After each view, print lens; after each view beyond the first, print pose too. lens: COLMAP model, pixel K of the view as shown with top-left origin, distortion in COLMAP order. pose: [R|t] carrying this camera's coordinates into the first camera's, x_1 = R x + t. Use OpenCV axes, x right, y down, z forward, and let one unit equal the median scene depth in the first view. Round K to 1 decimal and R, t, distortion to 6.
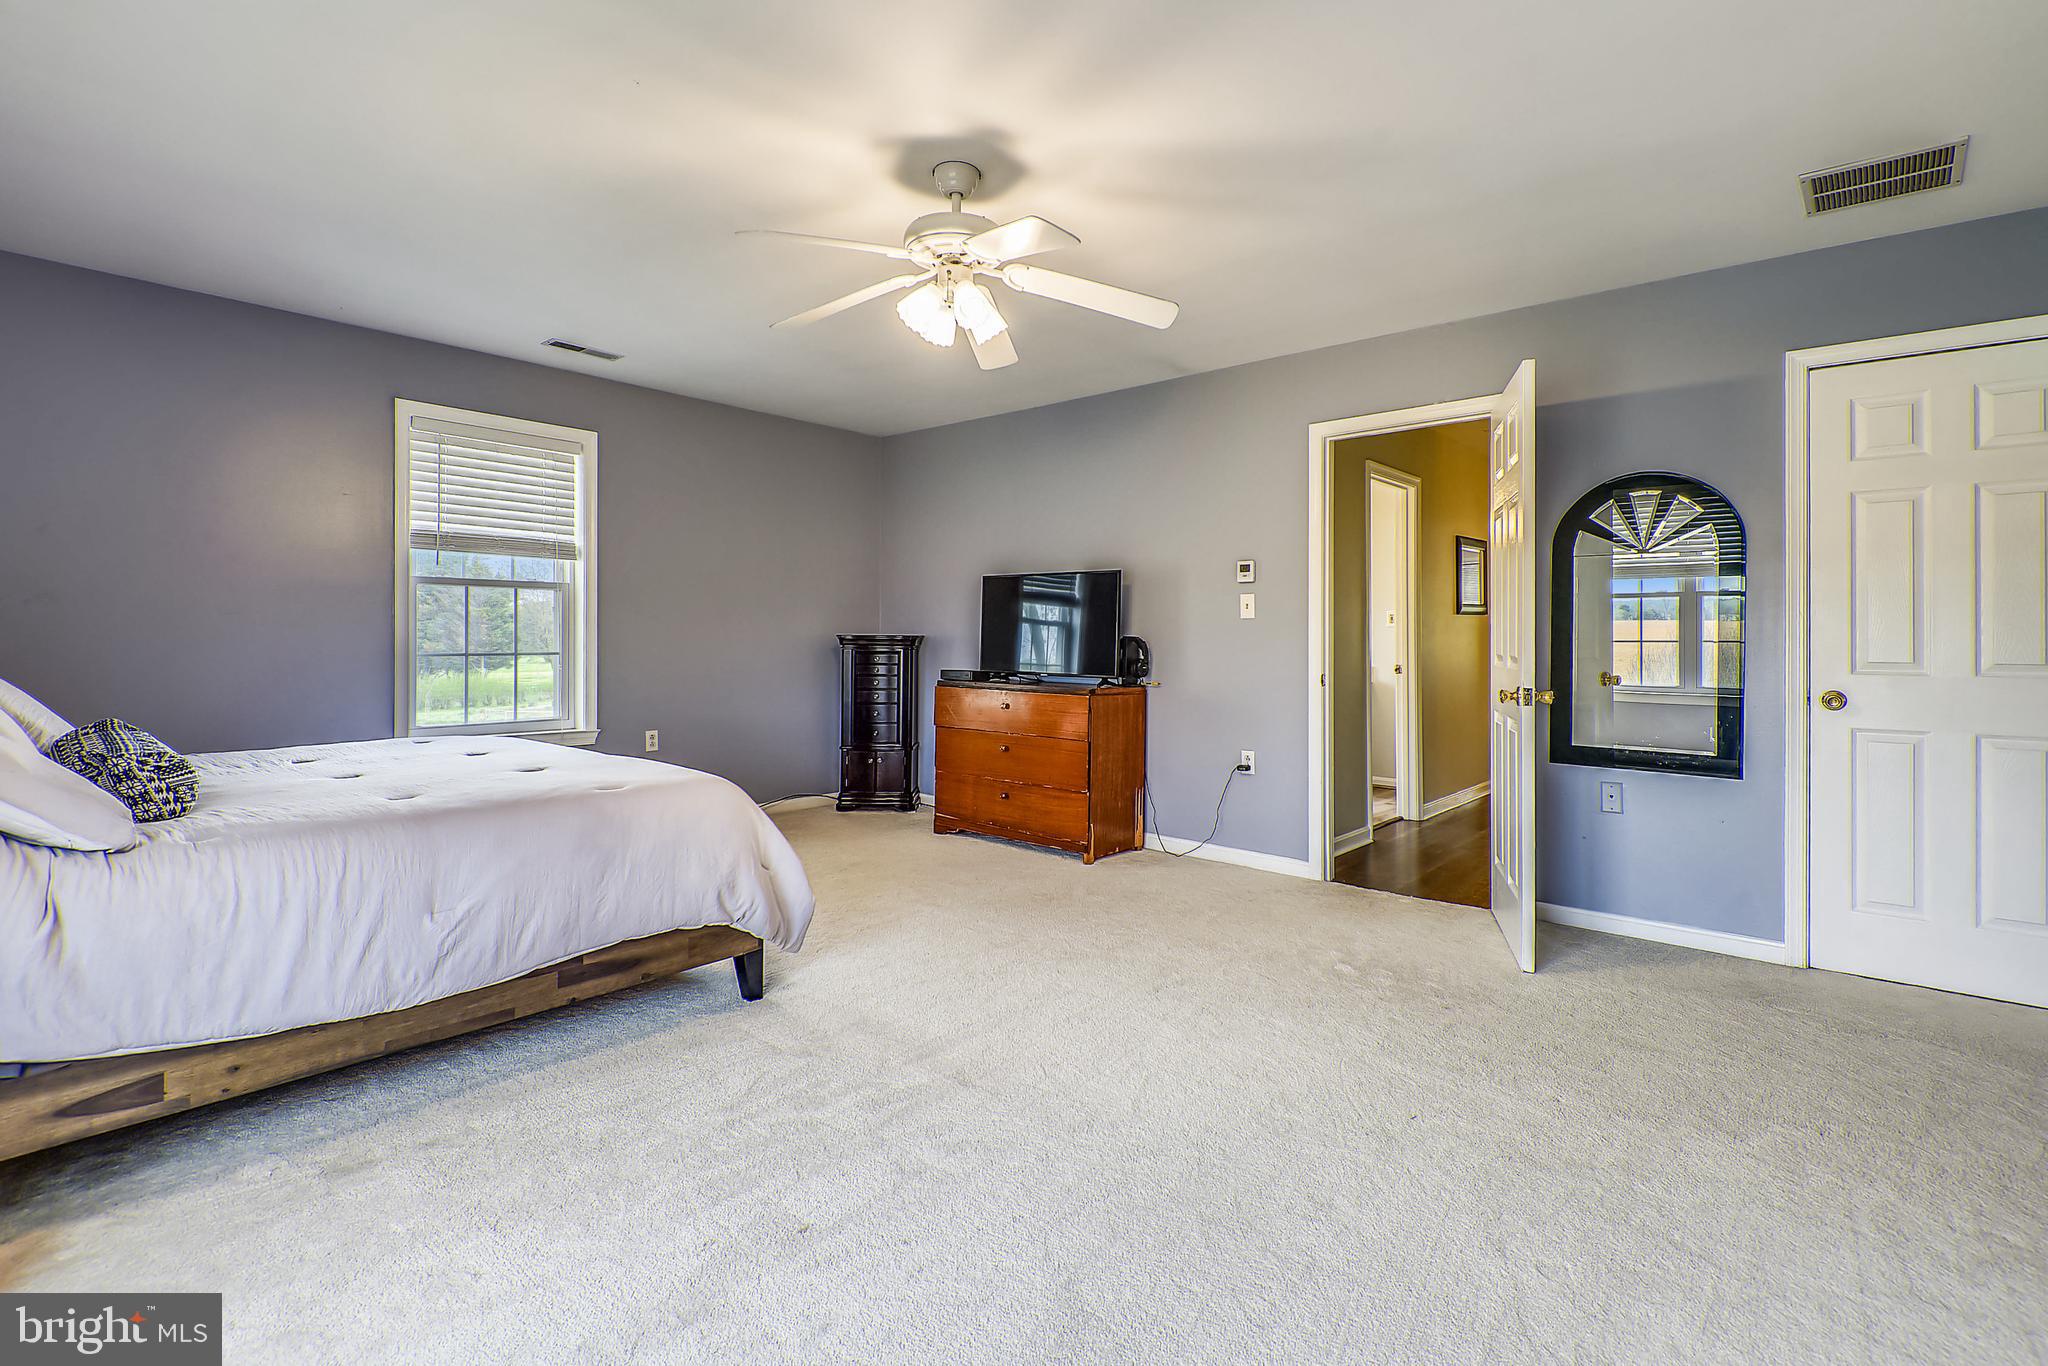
lens RADIAL K [[943.9, 0, 1019.5], [0, 943.9, 643.9], [0, 0, 1]] dist [-0.001207, -0.000252]
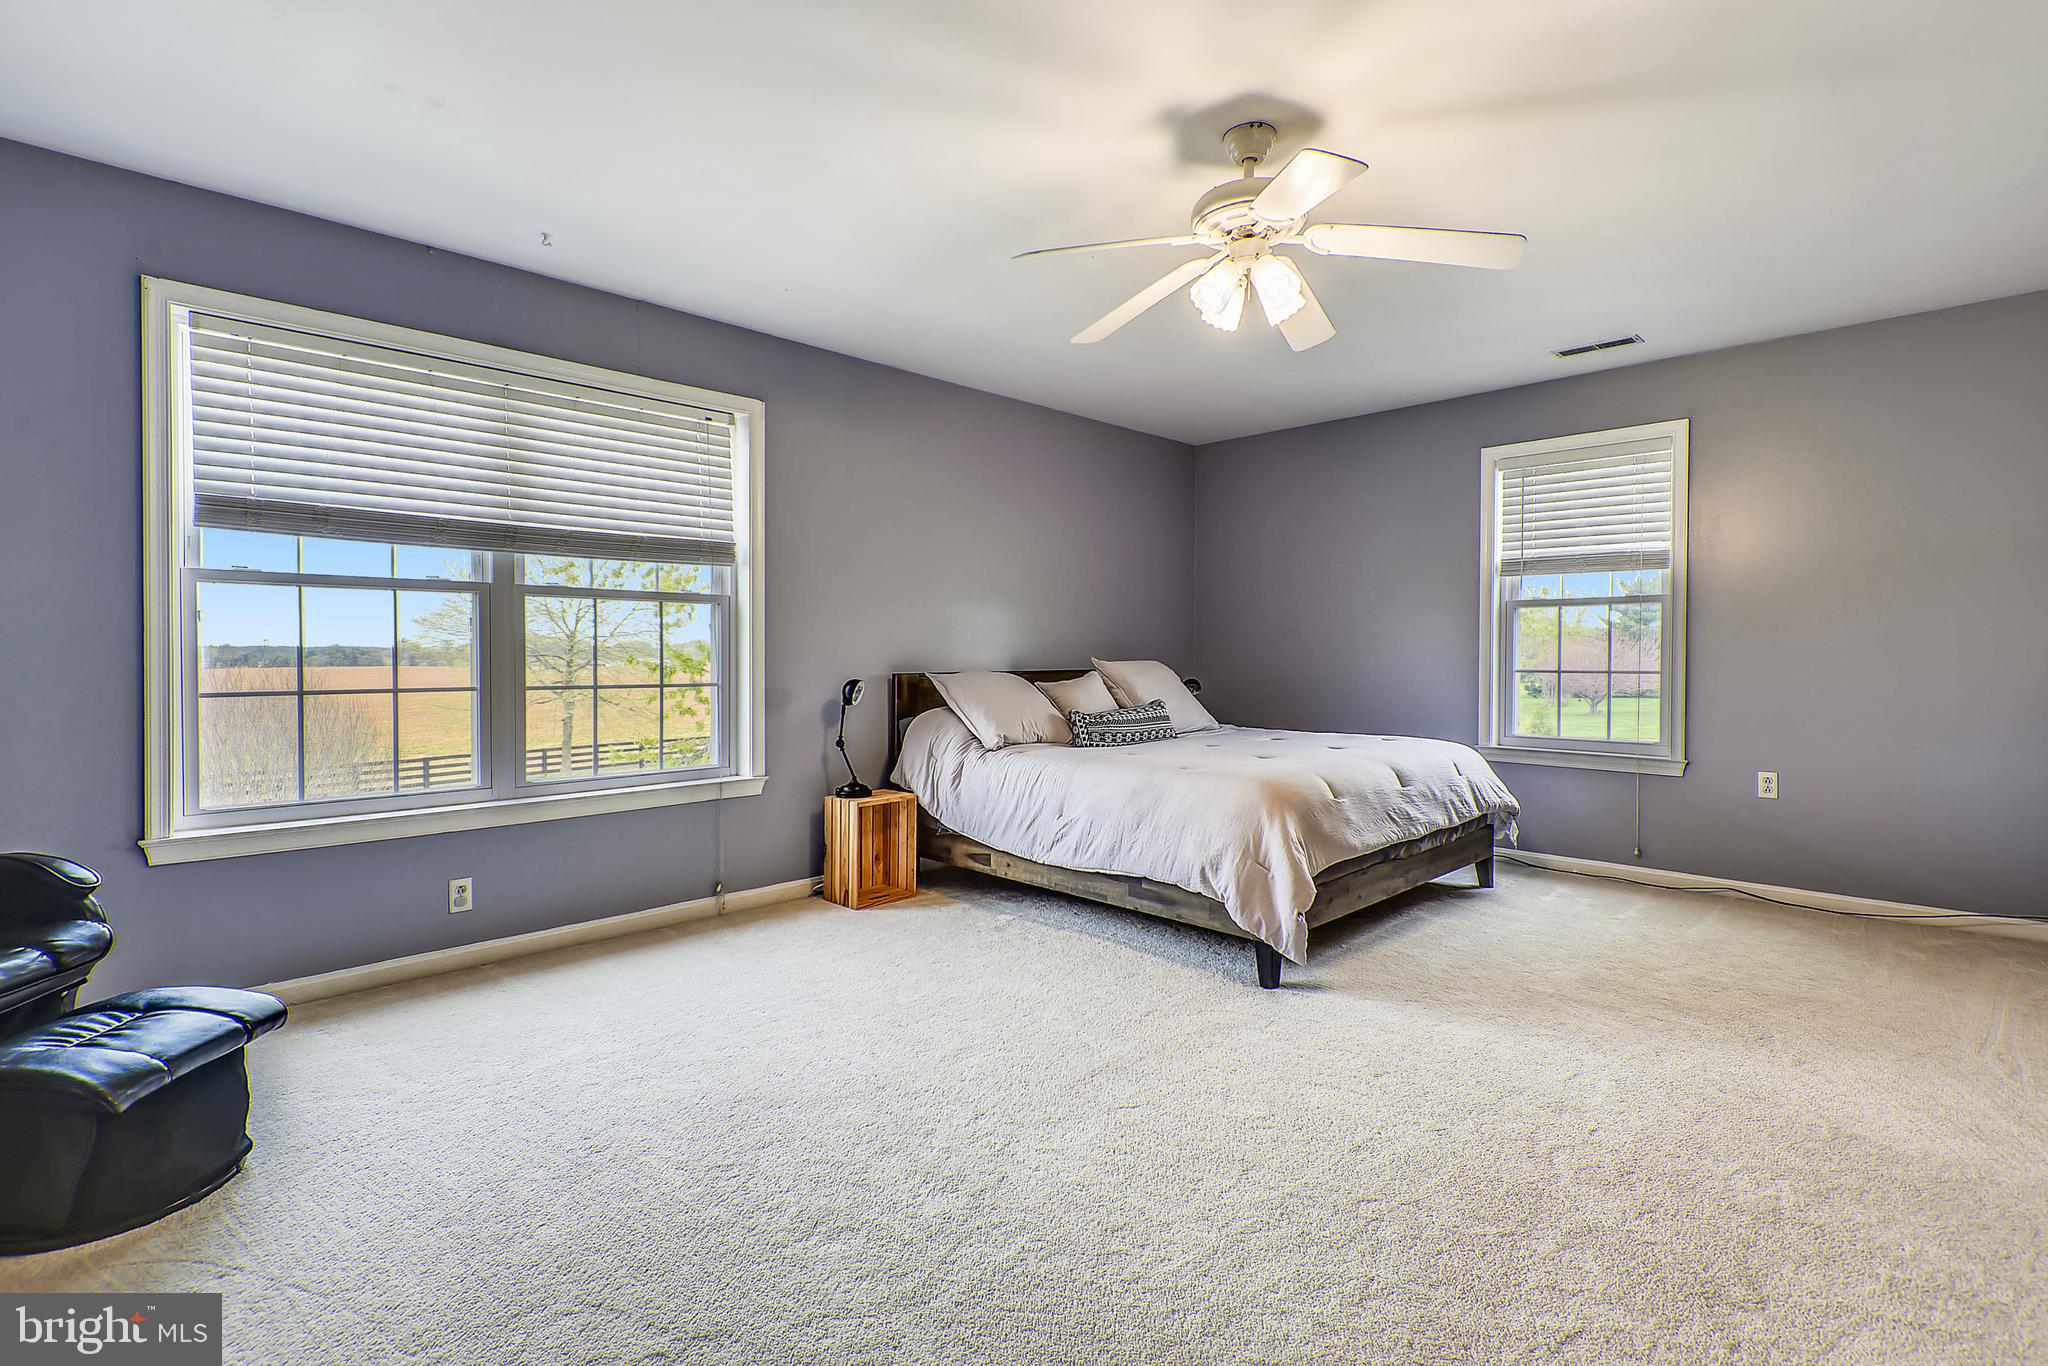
lens RADIAL K [[949.8, 0, 1050.1], [0, 949.8, 692.0], [0, 0, 1]] dist [0.022372, -0.024366]
pose [[-0.048681, 0.033938, -0.998238, 0.873491], [-0.007856, 0.999379, 0.034360, 0.002618], [0.998783, 0.009515, -0.048384, 0.859382]]
